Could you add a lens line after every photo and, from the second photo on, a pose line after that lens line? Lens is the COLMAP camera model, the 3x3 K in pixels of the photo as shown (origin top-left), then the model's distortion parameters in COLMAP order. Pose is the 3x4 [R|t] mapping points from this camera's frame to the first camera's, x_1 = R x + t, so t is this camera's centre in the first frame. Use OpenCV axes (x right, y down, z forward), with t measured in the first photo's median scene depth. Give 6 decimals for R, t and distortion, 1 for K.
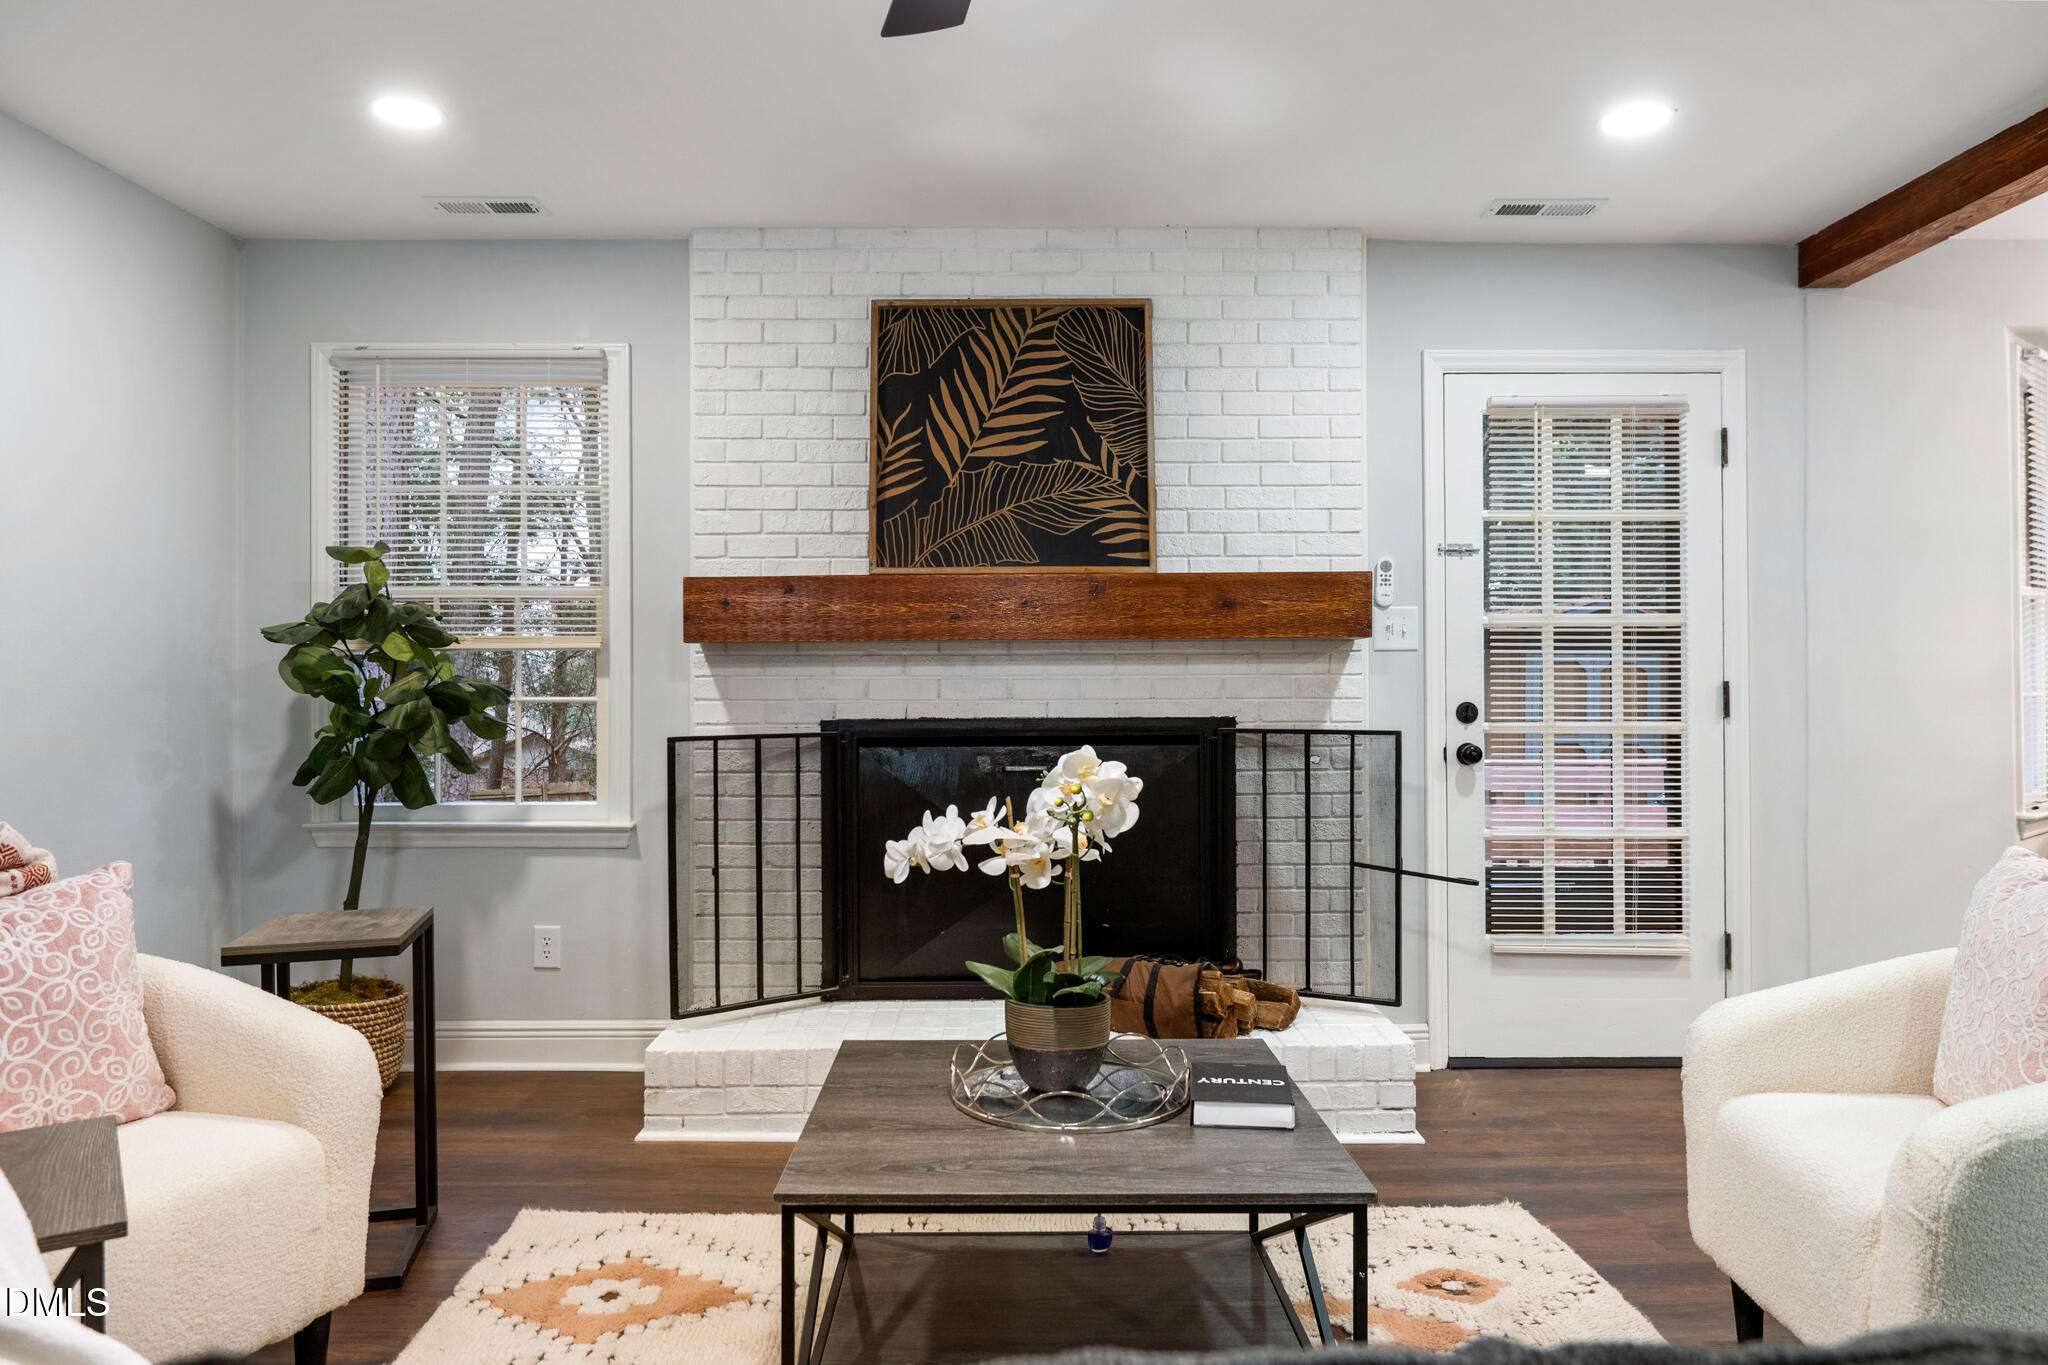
lens RADIAL K [[1361.9, 0, 1022.7], [0, 1361.9, 675.6], [0, 0, 1]] dist [-0.002747, -0.001783]
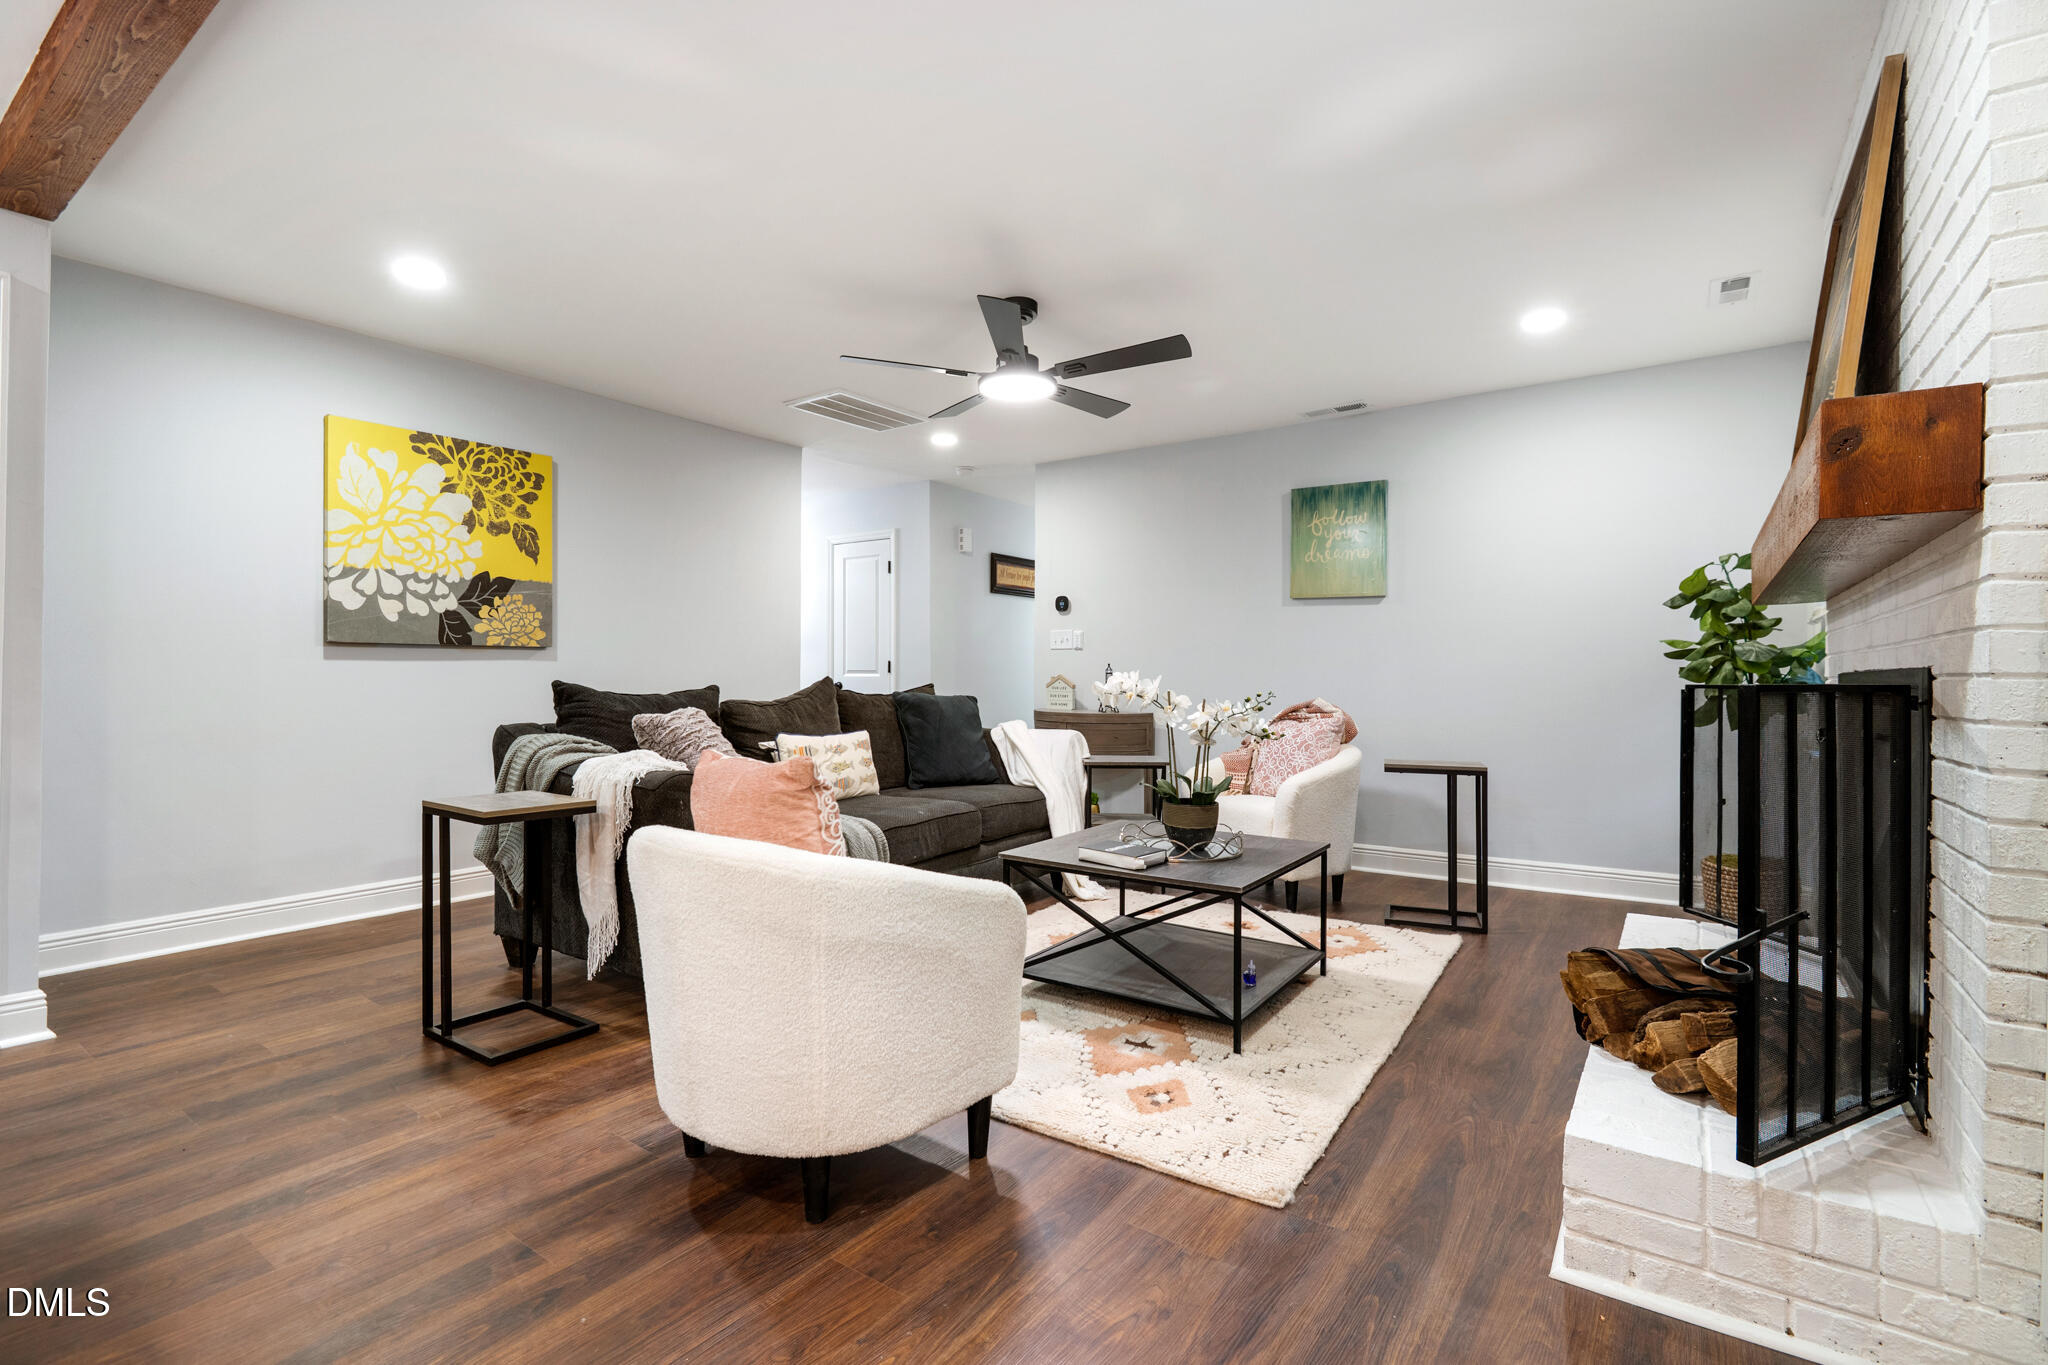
lens RADIAL K [[940.7, 0, 1015.7], [0, 940.7, 670.1], [0, 0, 1]] dist [-0.002054, -0.000149]
pose [[-0.590140, -0.006227, -0.807277, 0.733309], [0.001982, 0.999956, -0.009161, 0.034805], [0.807298, -0.007006, -0.590102, 0.929327]]
